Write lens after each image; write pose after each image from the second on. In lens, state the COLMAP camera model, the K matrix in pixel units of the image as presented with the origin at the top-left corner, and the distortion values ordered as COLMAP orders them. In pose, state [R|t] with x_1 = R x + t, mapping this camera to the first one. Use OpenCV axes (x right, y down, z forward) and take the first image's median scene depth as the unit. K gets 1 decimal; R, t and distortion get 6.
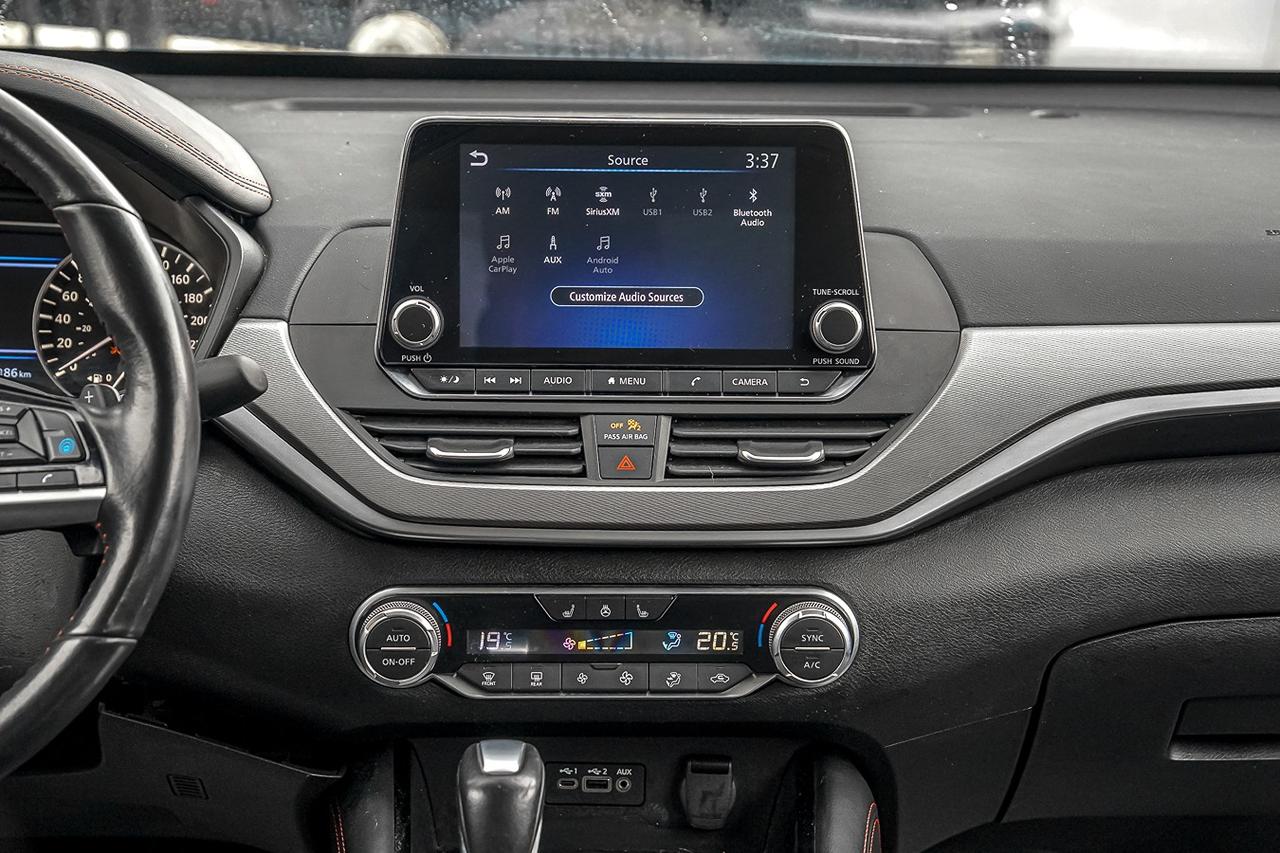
lens RADIAL K [[2424.7, 0, 629.9], [0, 2424.7, 431.3], [0, 0, 1]] dist [0.353413, 0.000000]
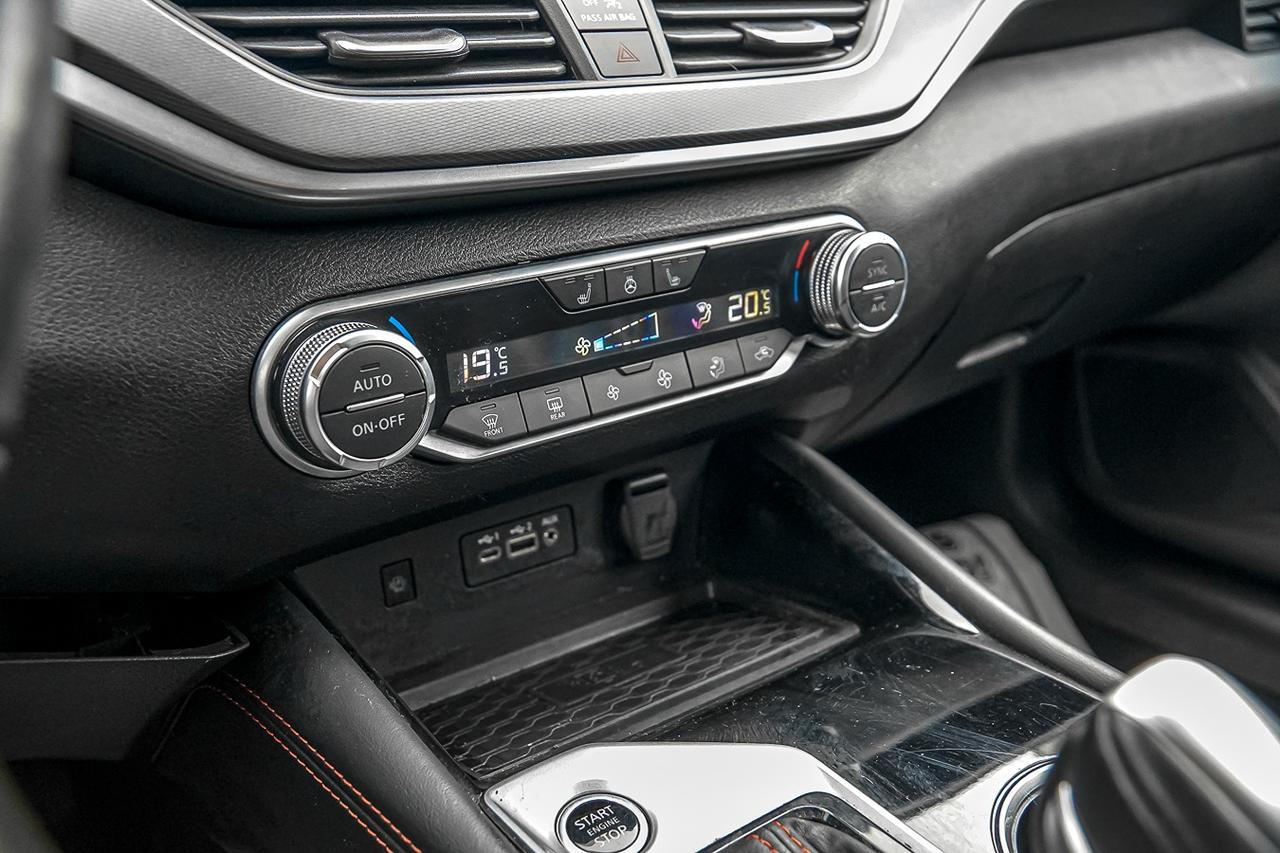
lens RADIAL K [[1124.2, 0, 643.7], [0, 1124.2, 426.9], [0, 0, 1]] dist [-0.060837, 0.007306]
pose [[0.806710, -0.229339, 0.544630, -0.182034], [0.174255, 0.972961, 0.151597, 0.065268], [-0.564671, -0.027390, 0.824861, 0.739103]]
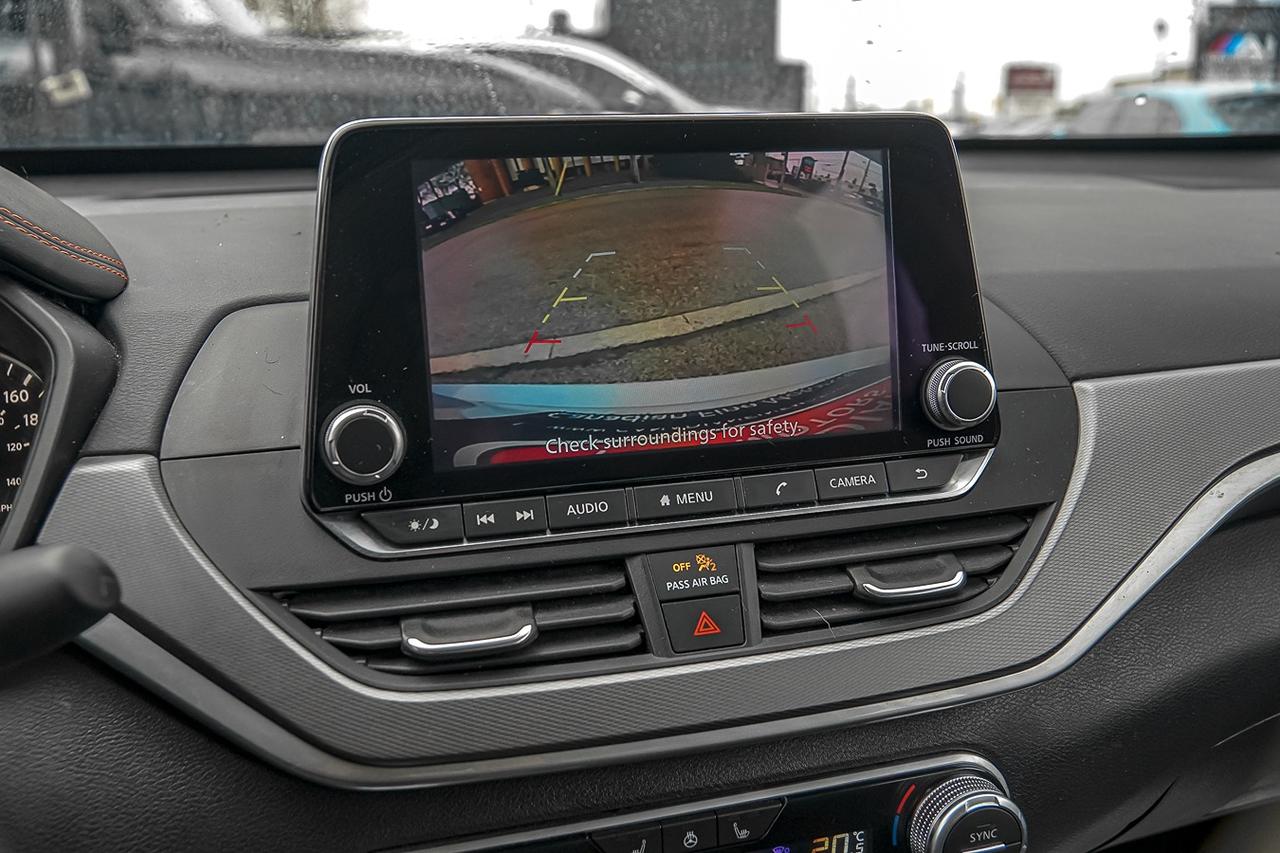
lens RADIAL K [[1142.4, 0, 635.1], [0, 1142.4, 426.1], [0, 0, 1]] dist [-0.092664, 0.110986]
pose [[0.969889, -0.088676, 0.226832, -0.085761], [0.085868, 0.996058, 0.022237, -0.049207], [-0.227910, -0.002090, 0.973680, 0.692249]]
